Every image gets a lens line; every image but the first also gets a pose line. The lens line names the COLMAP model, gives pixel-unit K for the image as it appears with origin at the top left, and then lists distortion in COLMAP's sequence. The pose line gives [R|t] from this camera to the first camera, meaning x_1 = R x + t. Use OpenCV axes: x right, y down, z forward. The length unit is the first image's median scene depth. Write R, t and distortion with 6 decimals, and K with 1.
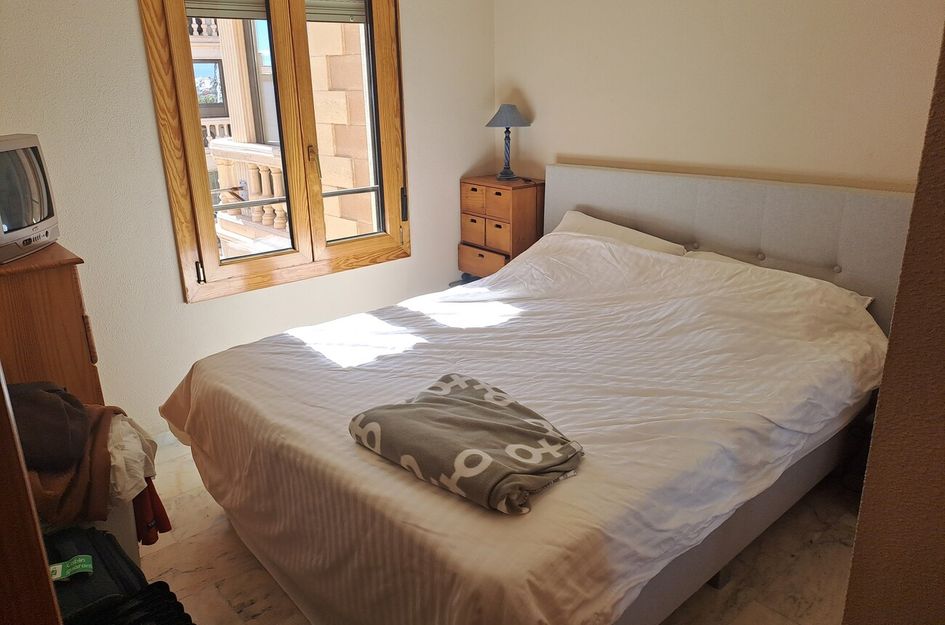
lens RADIAL K [[693.6, 0, 479.4], [0, 693.6, 319.5], [0, 0, 1]] dist [0.066617, -0.060253]
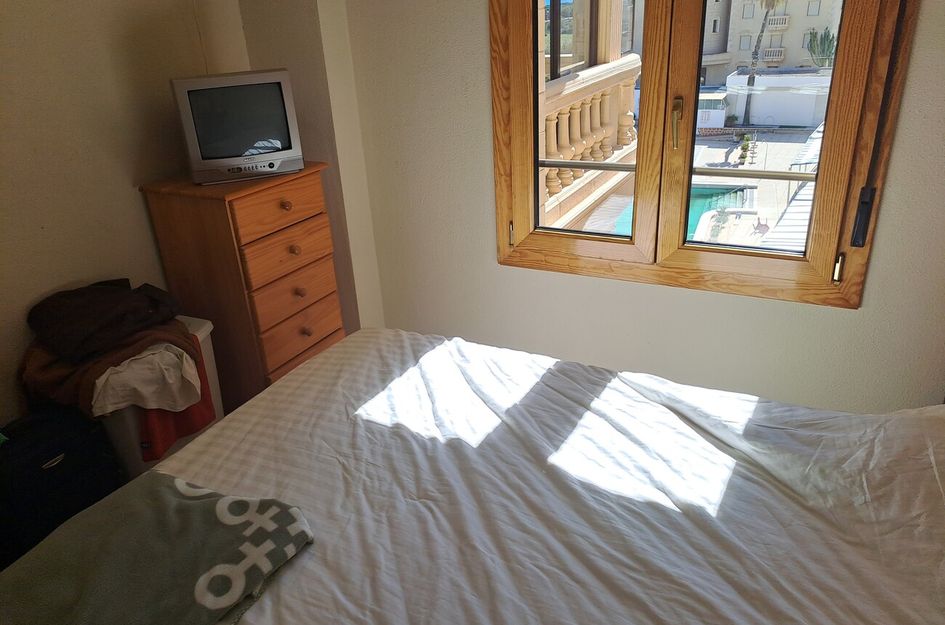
lens RADIAL K [[693.6, 0, 468.4], [0, 693.6, 320.3], [0, 0, 1]] dist [0.066617, -0.060253]
pose [[0.325118, 0.399909, -0.856955, 0.365345], [-0.250268, 0.910260, 0.329836, -0.243333], [0.911956, 0.107233, 0.396026, 0.630778]]
